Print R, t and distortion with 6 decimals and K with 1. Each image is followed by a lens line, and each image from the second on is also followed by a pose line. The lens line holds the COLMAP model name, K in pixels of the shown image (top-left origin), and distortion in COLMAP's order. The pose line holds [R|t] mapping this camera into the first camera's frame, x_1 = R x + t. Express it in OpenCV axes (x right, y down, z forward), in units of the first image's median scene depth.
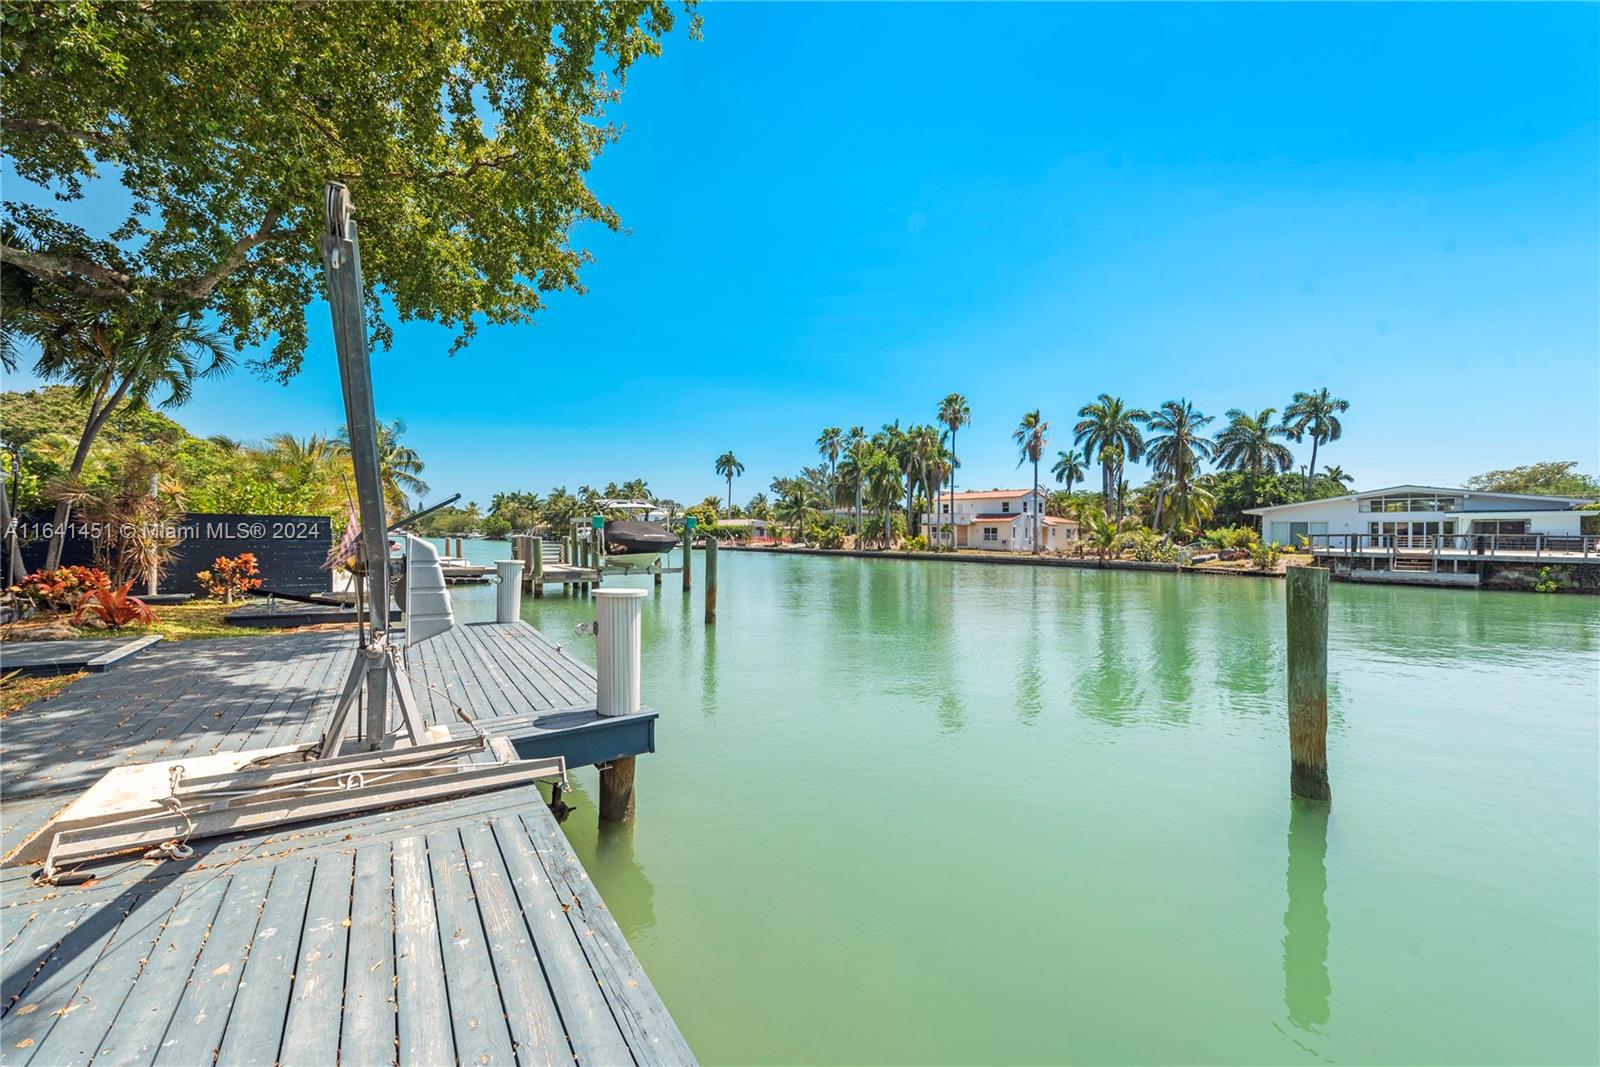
lens RADIAL K [[623.7, 0, 798.2], [0, 623.7, 540.7], [0, 0, 1]] dist [0.003517, -0.000017]
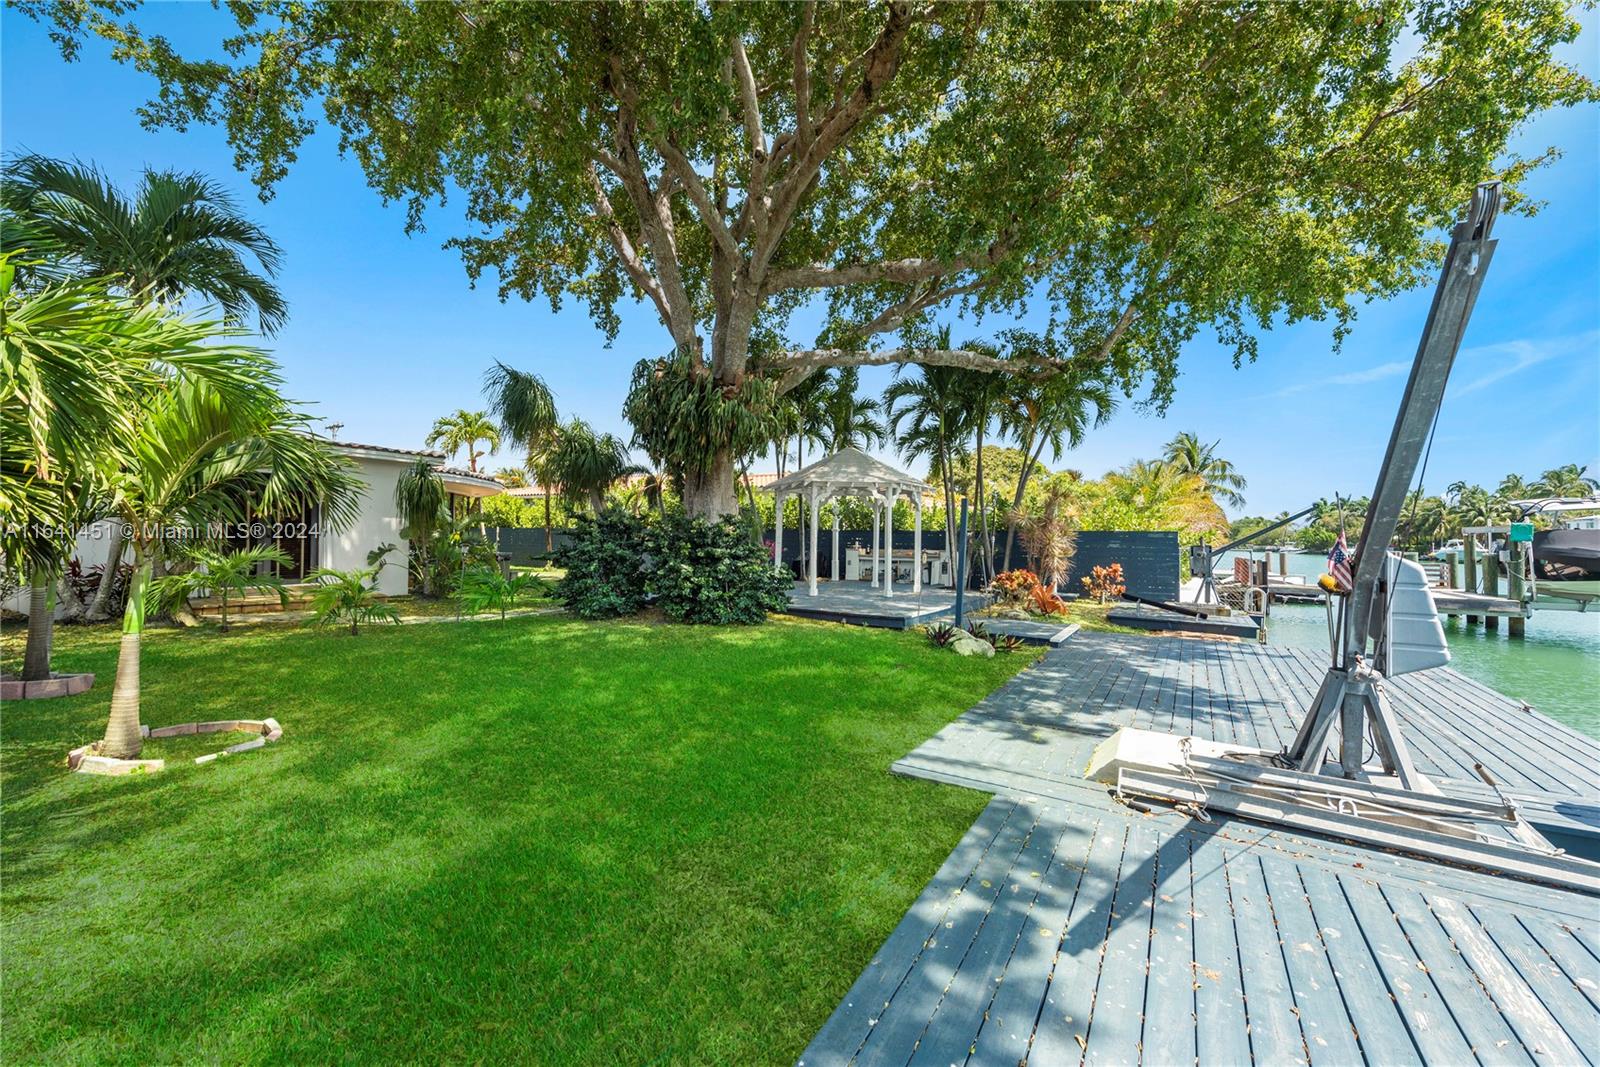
lens RADIAL K [[623.7, 0, 798.2], [0, 623.7, 540.7], [0, 0, 1]] dist [0.003517, -0.000017]
pose [[0.435772, -0.002553, -0.900054, -0.193758], [-0.014925, 0.999838, -0.010063, -0.006898], [0.899933, 0.017818, 0.435663, -0.190830]]
